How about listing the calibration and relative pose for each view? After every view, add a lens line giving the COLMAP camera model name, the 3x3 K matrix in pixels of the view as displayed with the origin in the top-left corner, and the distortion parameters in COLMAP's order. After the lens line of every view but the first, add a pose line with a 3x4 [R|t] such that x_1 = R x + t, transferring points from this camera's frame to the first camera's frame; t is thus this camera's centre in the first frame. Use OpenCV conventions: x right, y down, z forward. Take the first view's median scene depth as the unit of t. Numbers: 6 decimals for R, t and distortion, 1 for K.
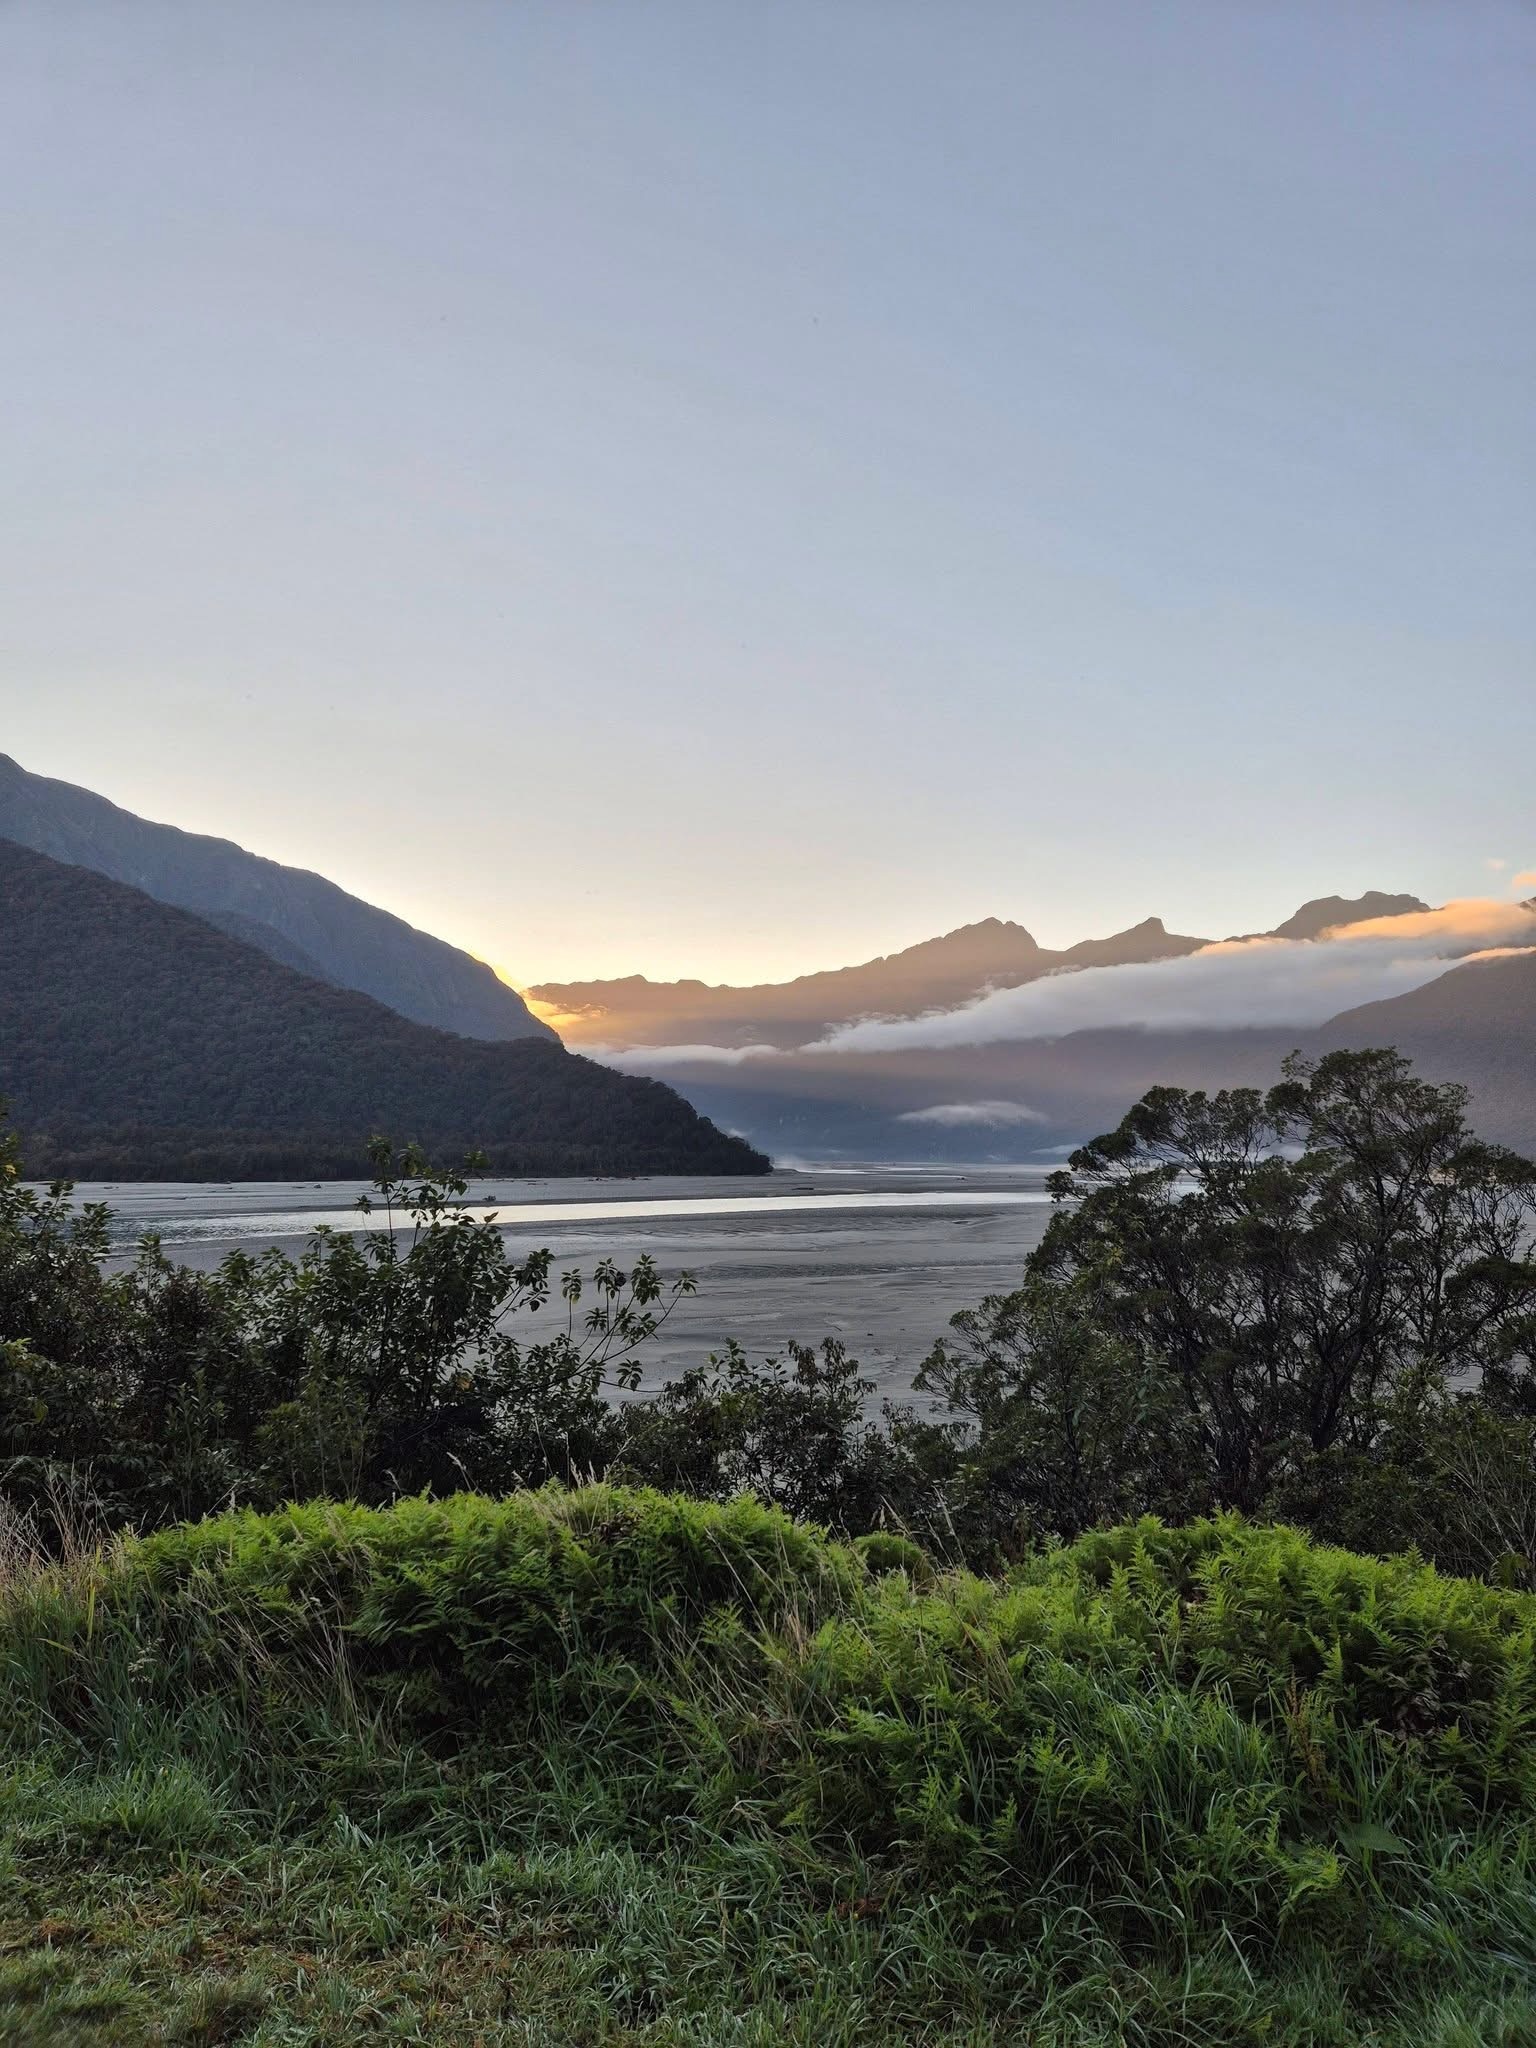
lens RADIAL K [[1299.5, 0, 768.0], [0, 1299.5, 1024.0], [0, 0, 1]] dist [0.089041, -0.068127]
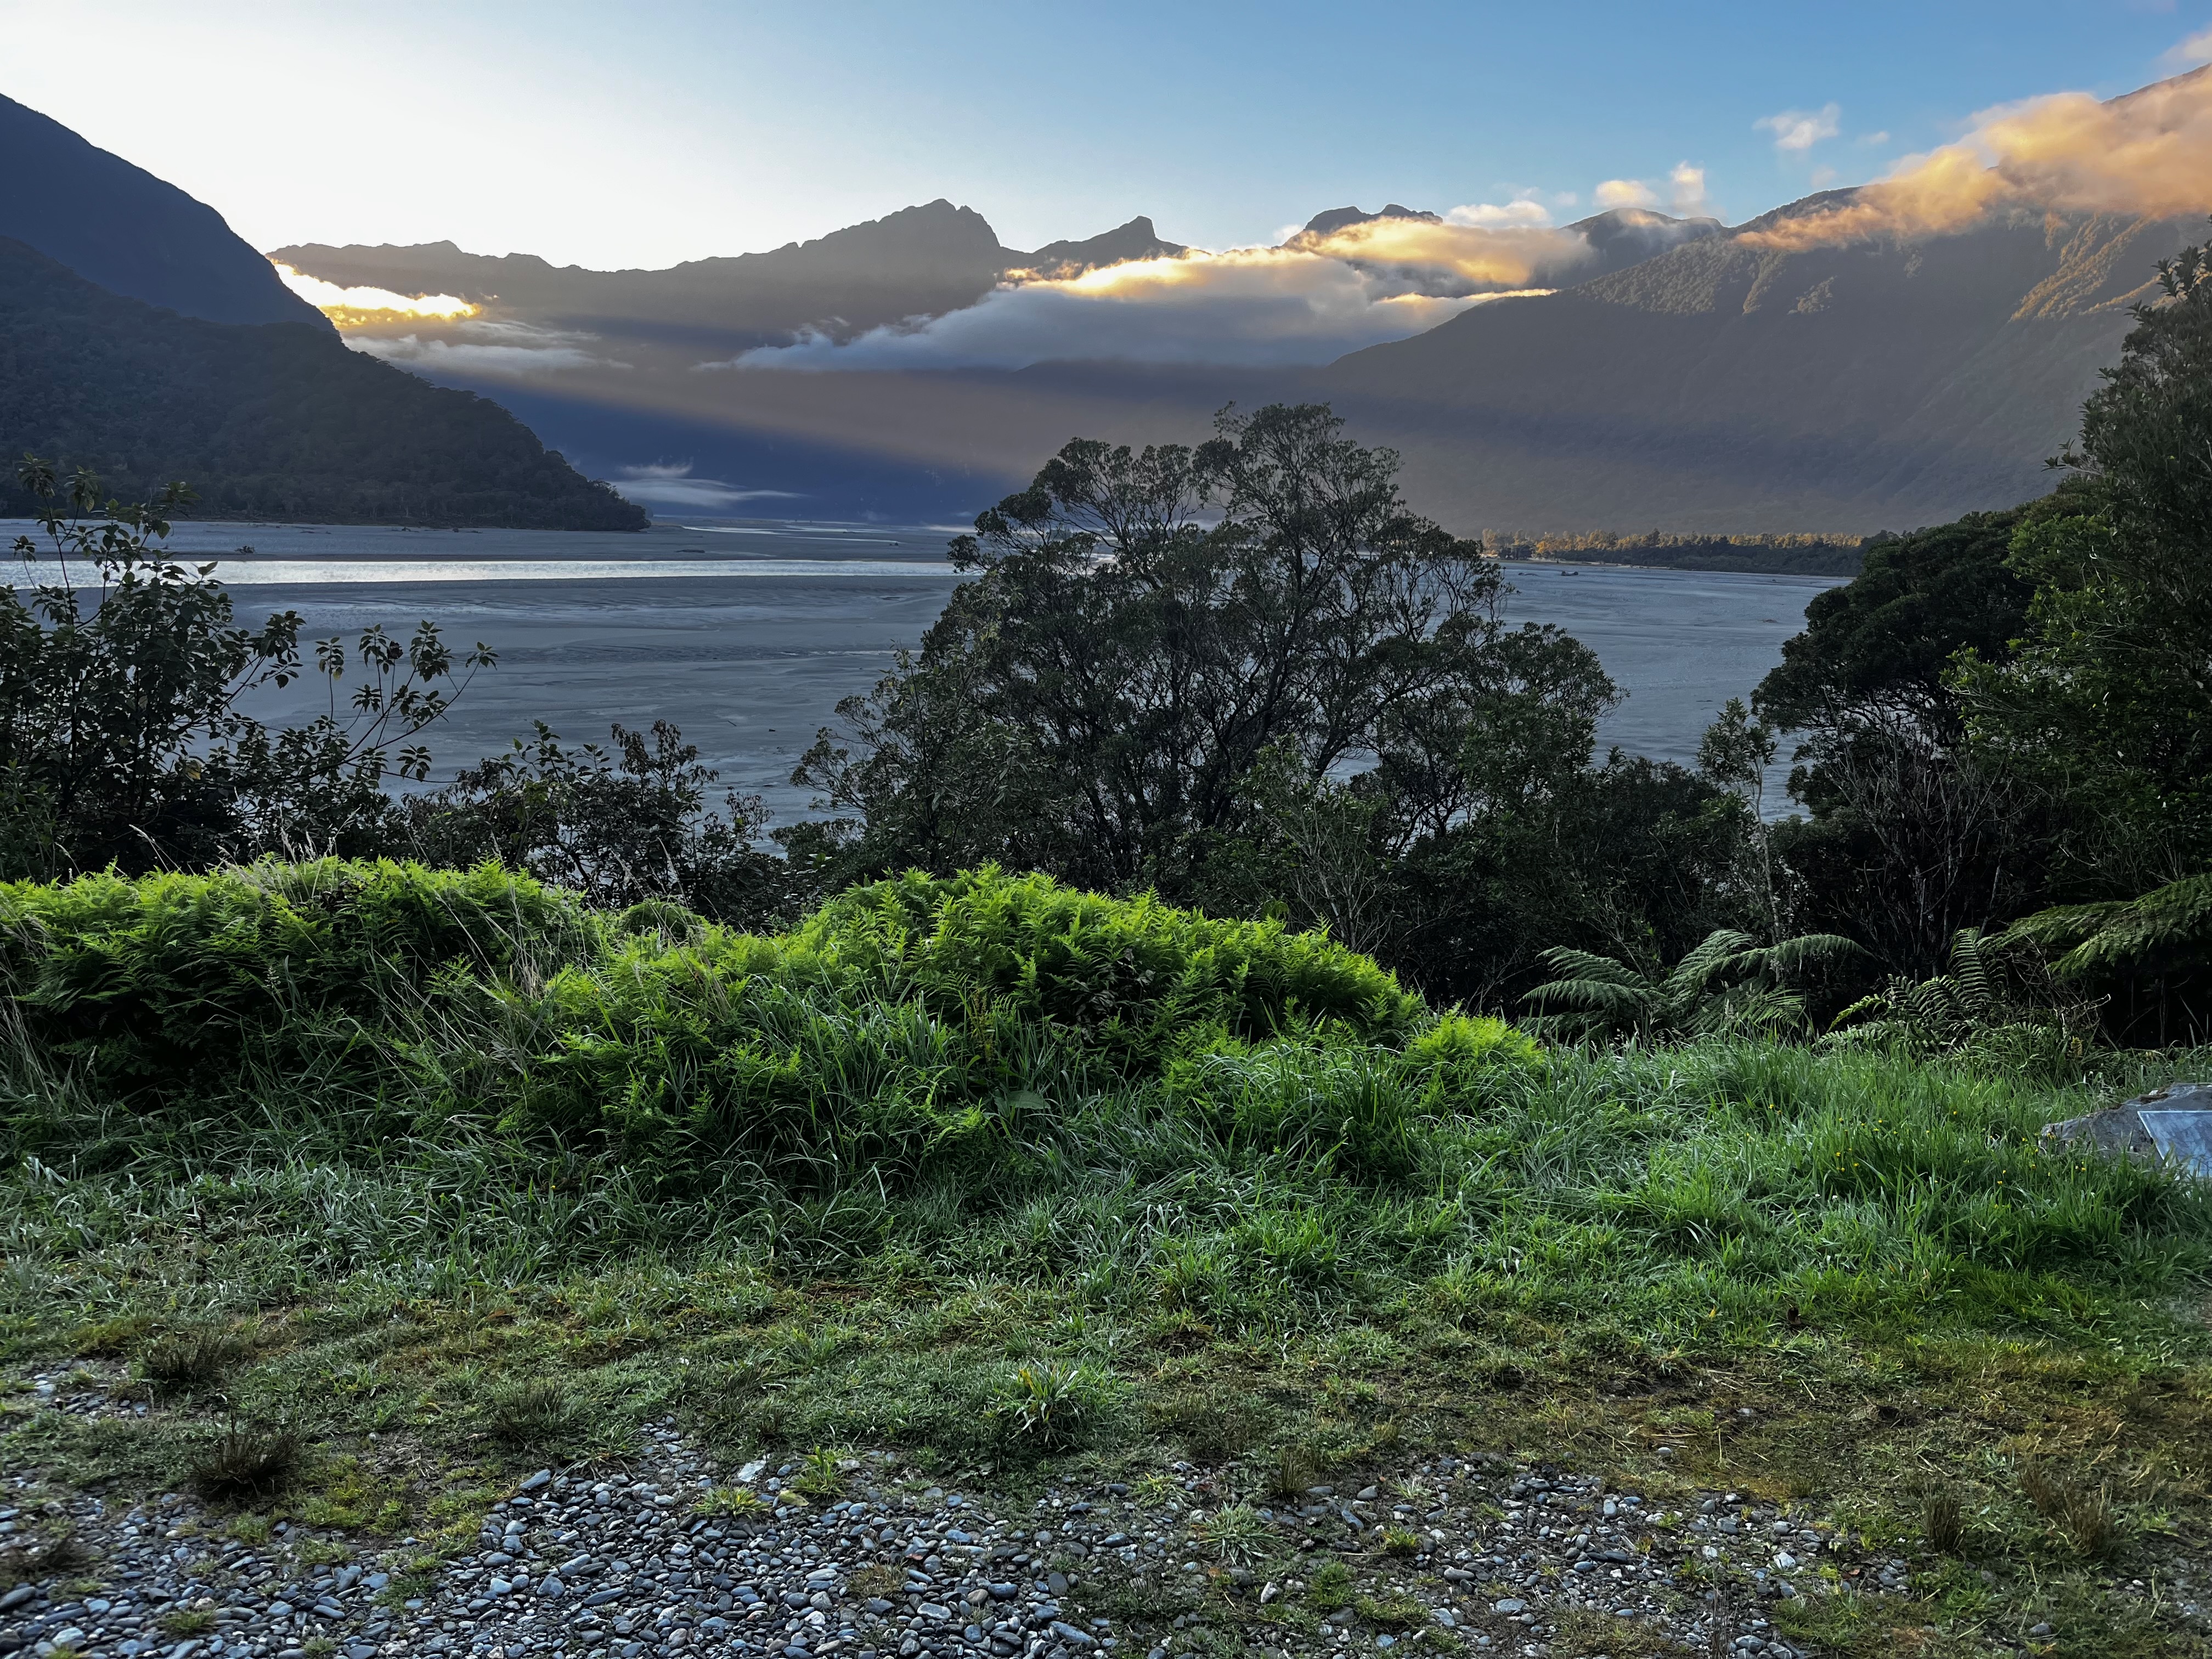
lens RADIAL K [[1635.6, 0, 1106.0], [0, 1635.6, 829.5], [0, 0, 1]] dist [0.062031, -0.076238]
pose [[0.966457, -0.016568, 0.256293, 0.051791], [-0.057380, 0.958763, 0.278353, -0.009179], [-0.250336, -0.283722, 0.925653, -0.097053]]
